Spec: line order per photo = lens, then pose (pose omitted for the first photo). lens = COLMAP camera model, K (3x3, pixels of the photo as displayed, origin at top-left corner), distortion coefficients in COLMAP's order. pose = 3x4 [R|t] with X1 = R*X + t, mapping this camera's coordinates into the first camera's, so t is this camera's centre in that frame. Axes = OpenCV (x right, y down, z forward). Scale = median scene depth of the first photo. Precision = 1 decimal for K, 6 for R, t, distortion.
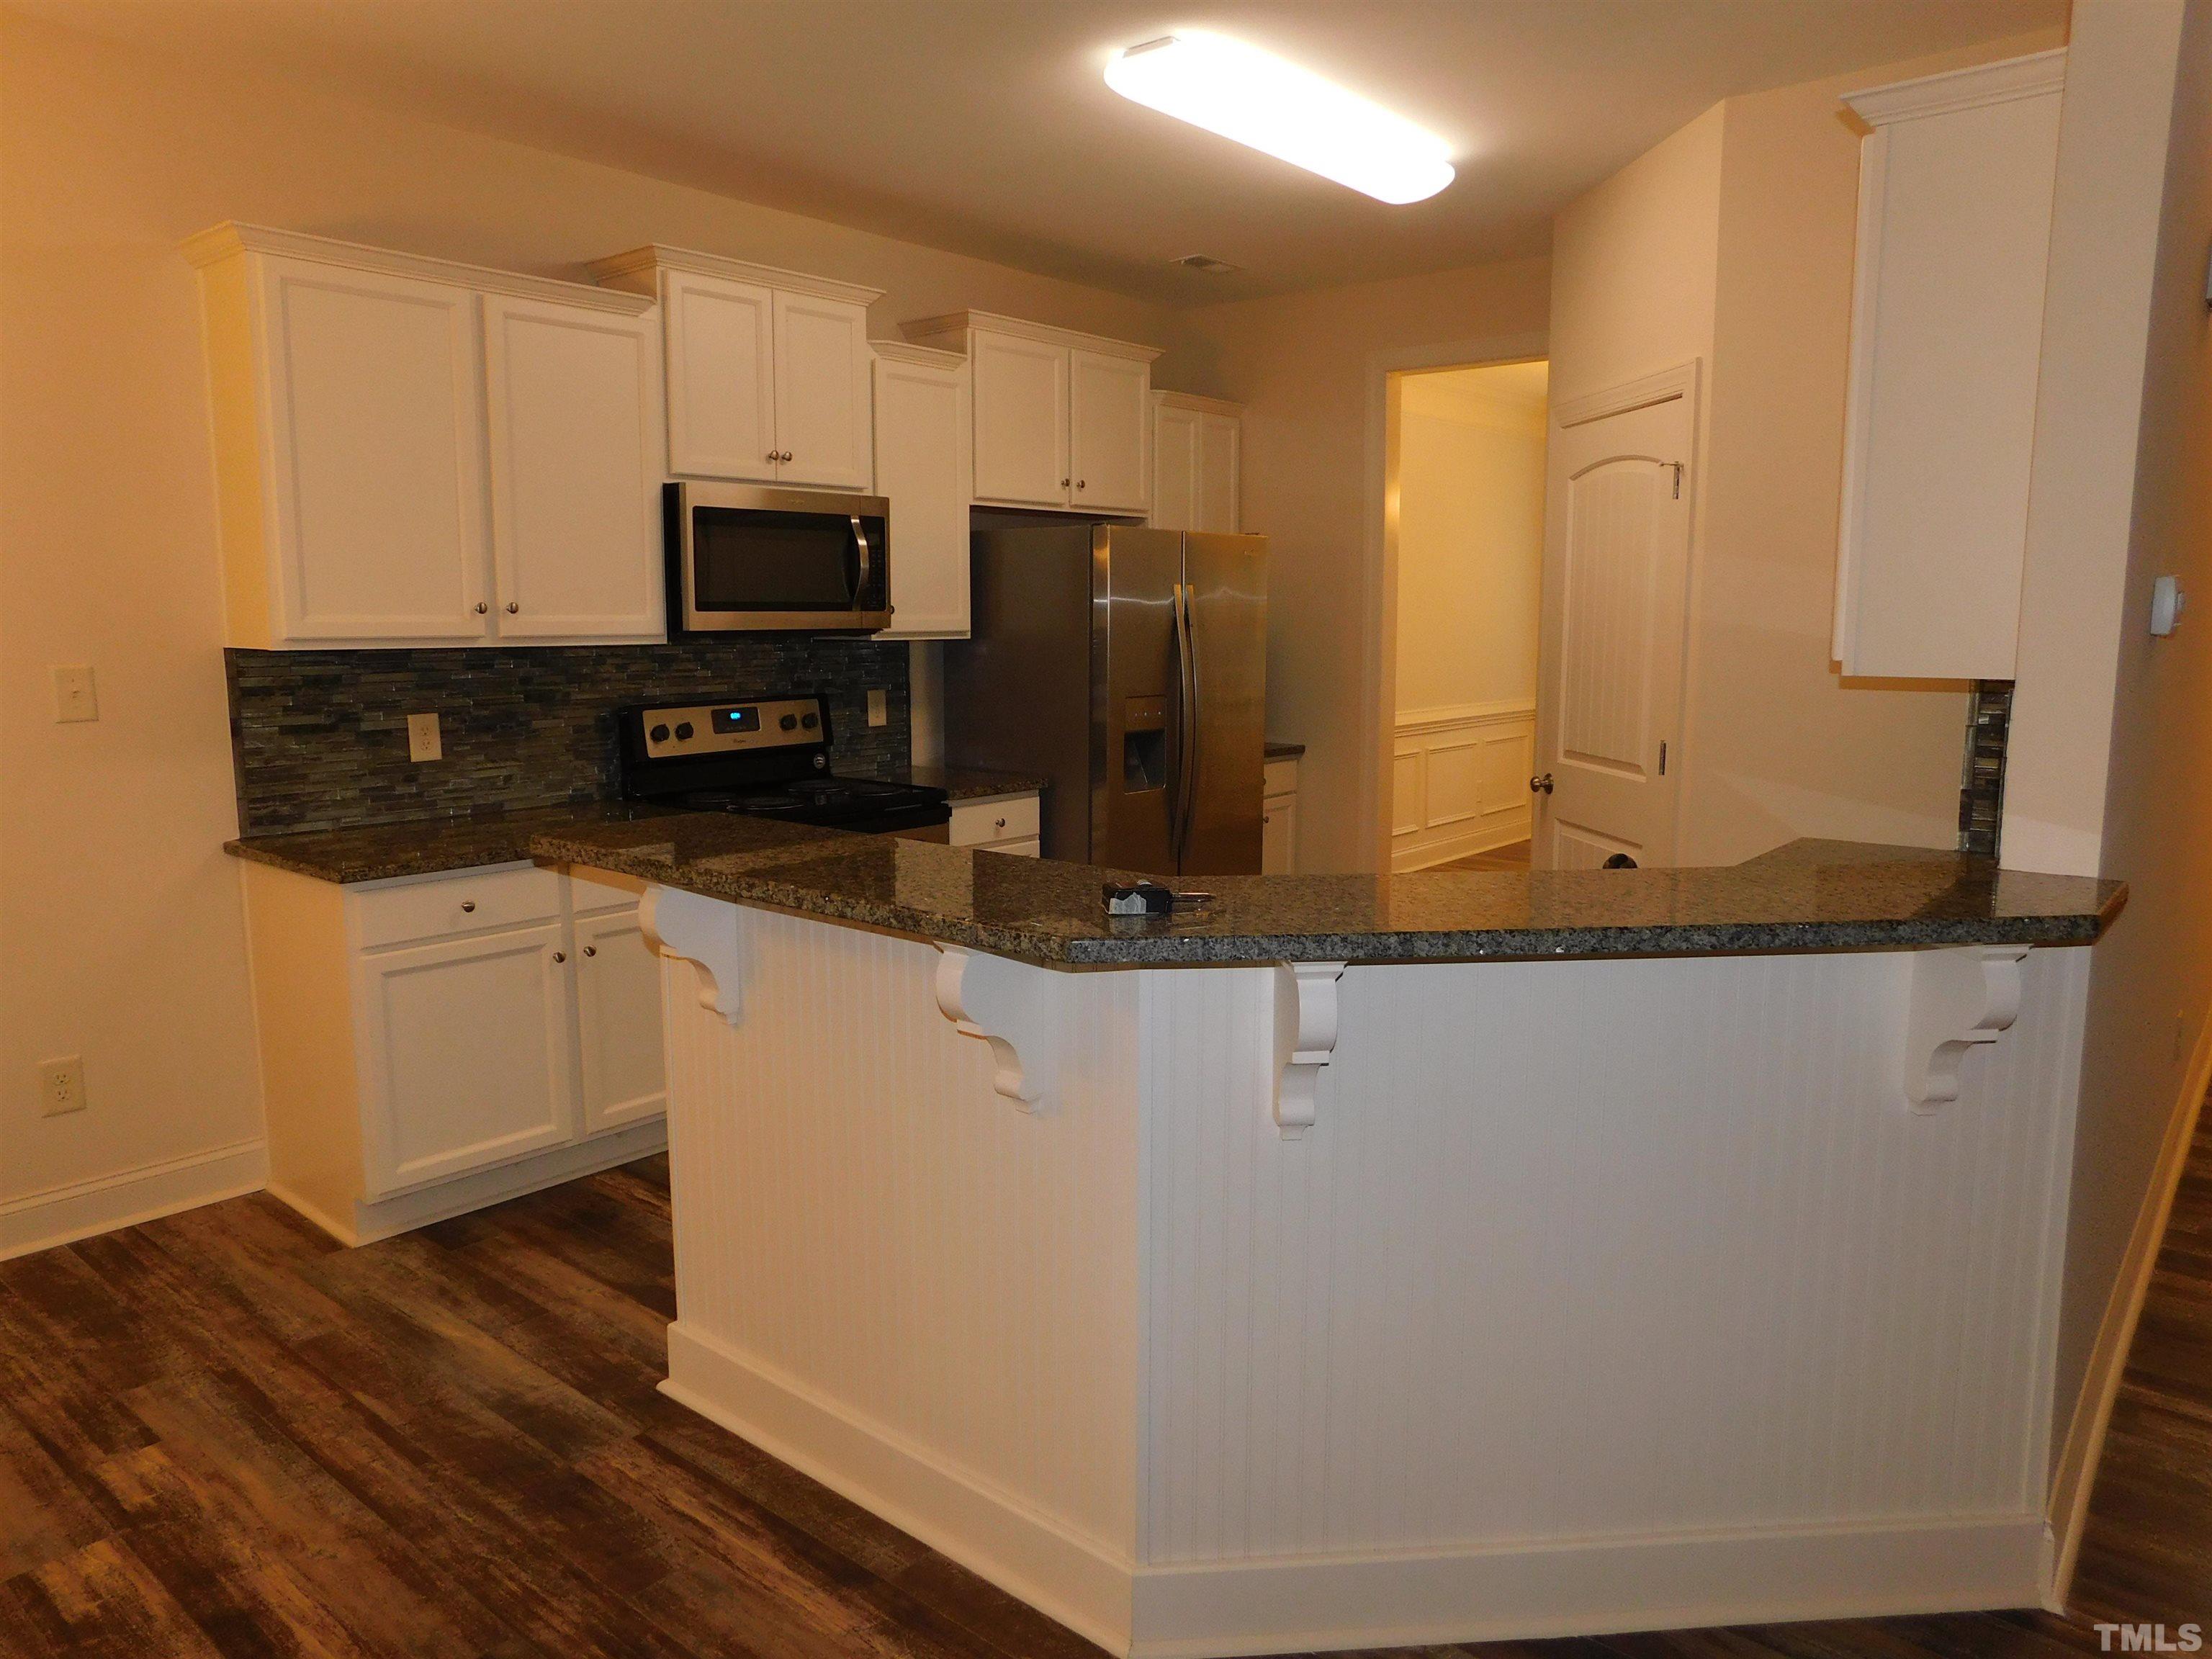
lens RADIAL K [[1489.0, 0, 1102.0], [0, 1489.0, 832.9], [0, 0, 1]] dist [0.001635, 0.003799]
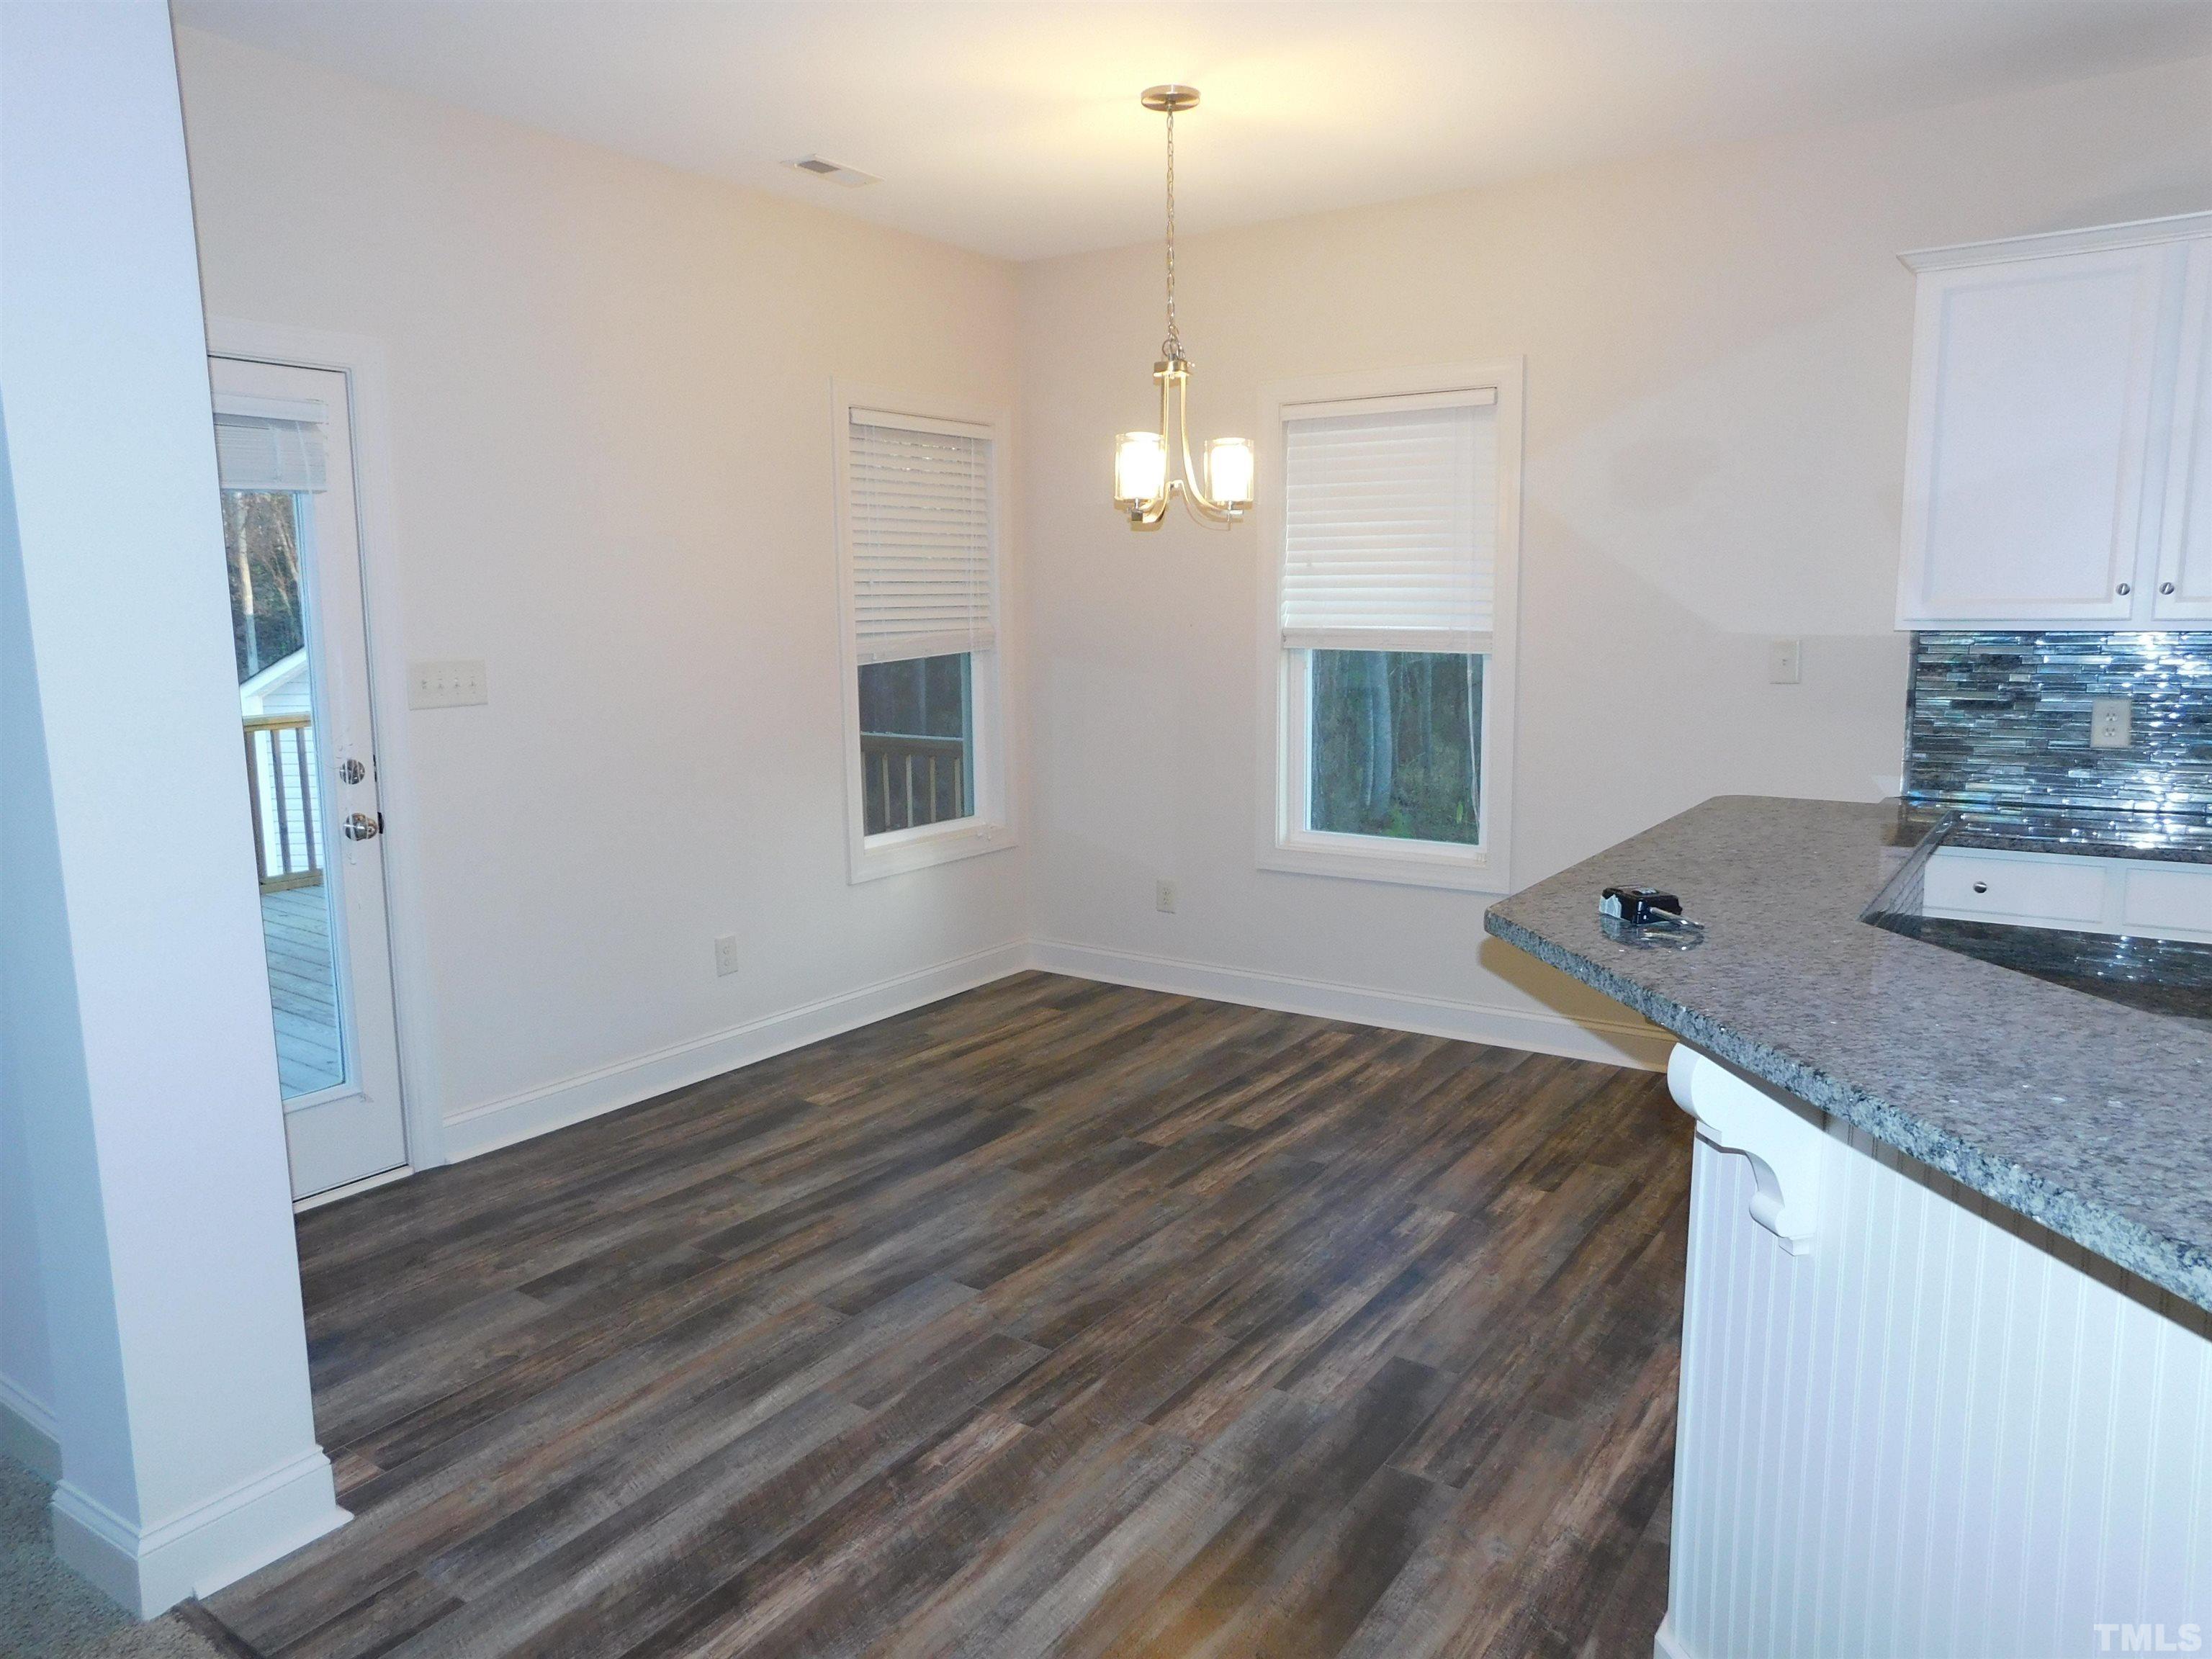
lens RADIAL K [[1489.0, 0, 1108.4], [0, 1489.0, 822.2], [0, 0, 1]] dist [0.001635, 0.003799]
pose [[0.090677, 0.141822, -0.985730, 0.476264], [-0.128994, 0.983142, 0.129583, -0.045498], [0.987491, 0.115403, 0.107443, 0.283832]]
